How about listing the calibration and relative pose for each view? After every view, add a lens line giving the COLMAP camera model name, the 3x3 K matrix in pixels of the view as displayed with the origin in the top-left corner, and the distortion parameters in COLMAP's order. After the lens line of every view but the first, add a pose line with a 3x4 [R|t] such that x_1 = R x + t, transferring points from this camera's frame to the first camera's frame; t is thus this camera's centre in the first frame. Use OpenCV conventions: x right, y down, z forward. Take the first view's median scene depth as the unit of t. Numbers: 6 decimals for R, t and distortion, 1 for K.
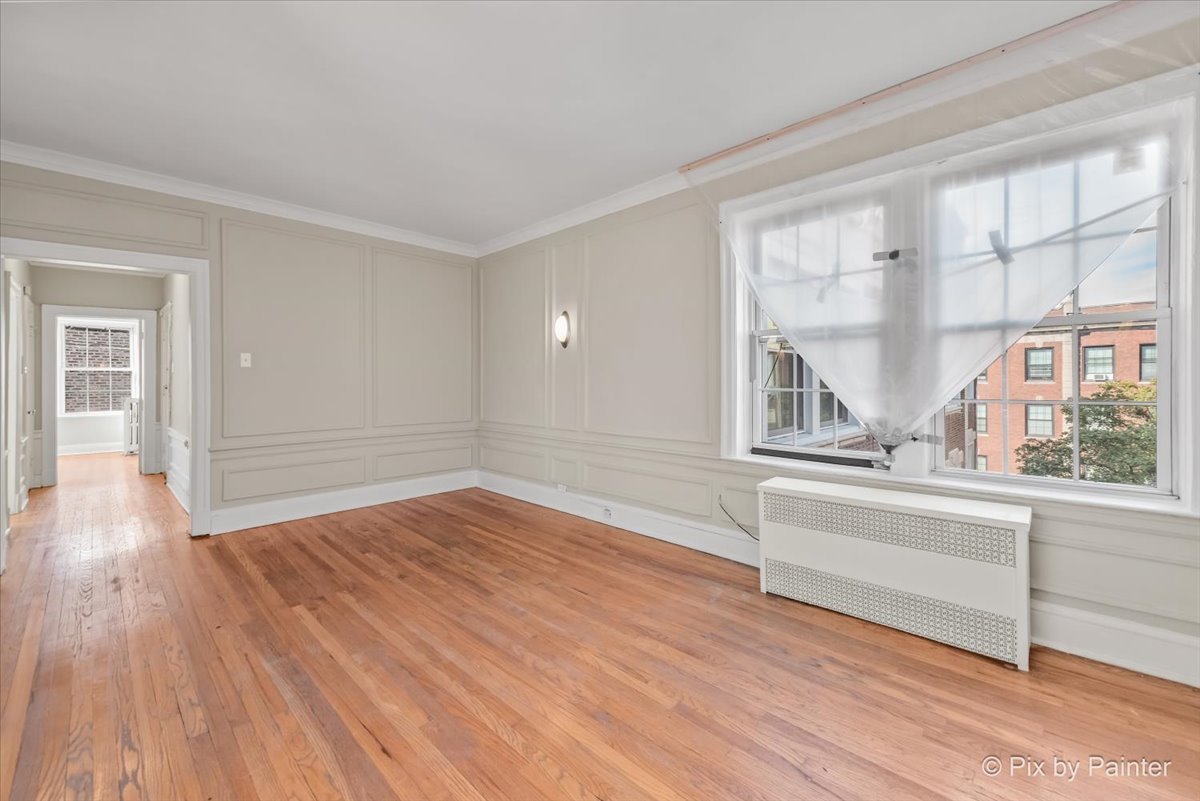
lens RADIAL K [[484.3, 0, 613.6], [0, 484.3, 389.7], [0, 0, 1]] dist [0.015777, -0.002048]
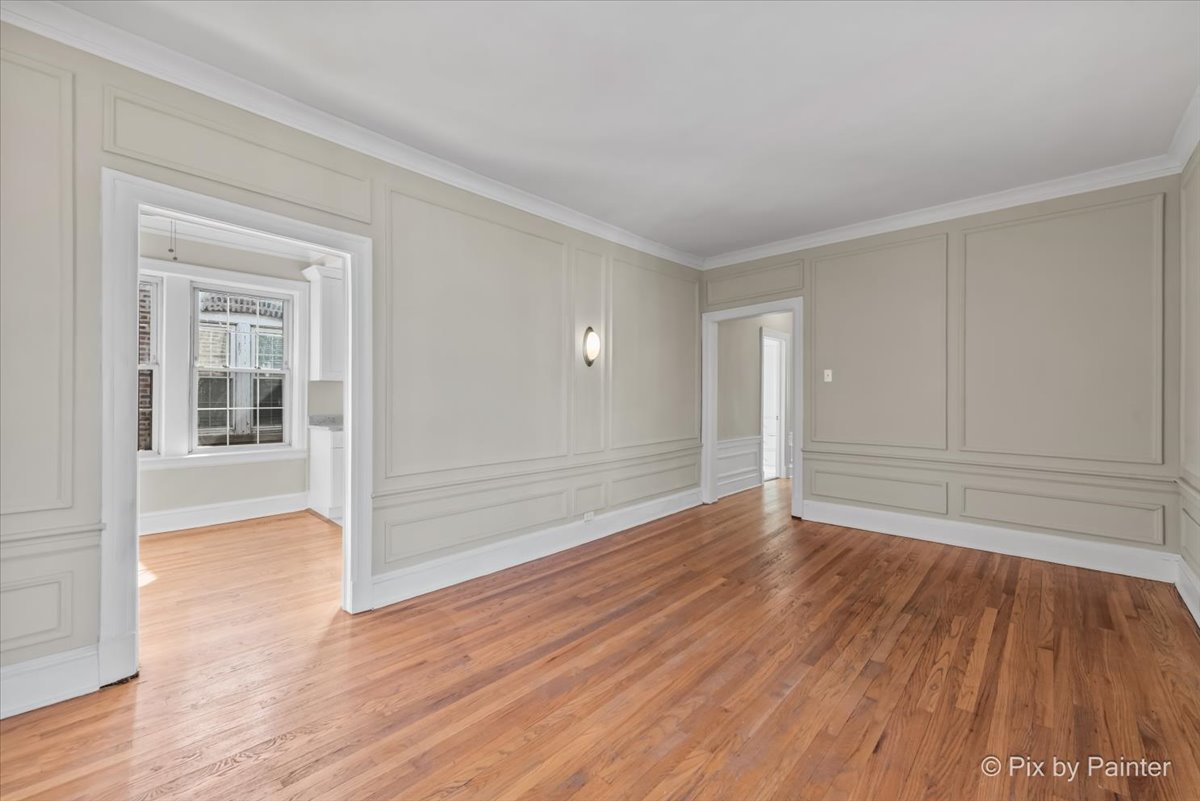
lens RADIAL K [[484.3, 0, 602.8], [0, 484.3, 402.6], [0, 0, 1]] dist [0.015777, -0.002048]
pose [[0.009012, 0.017657, -0.999803, 0.506813], [-0.018771, 0.999671, 0.017486, -0.010642], [0.999783, 0.018610, 0.009341, 0.619852]]
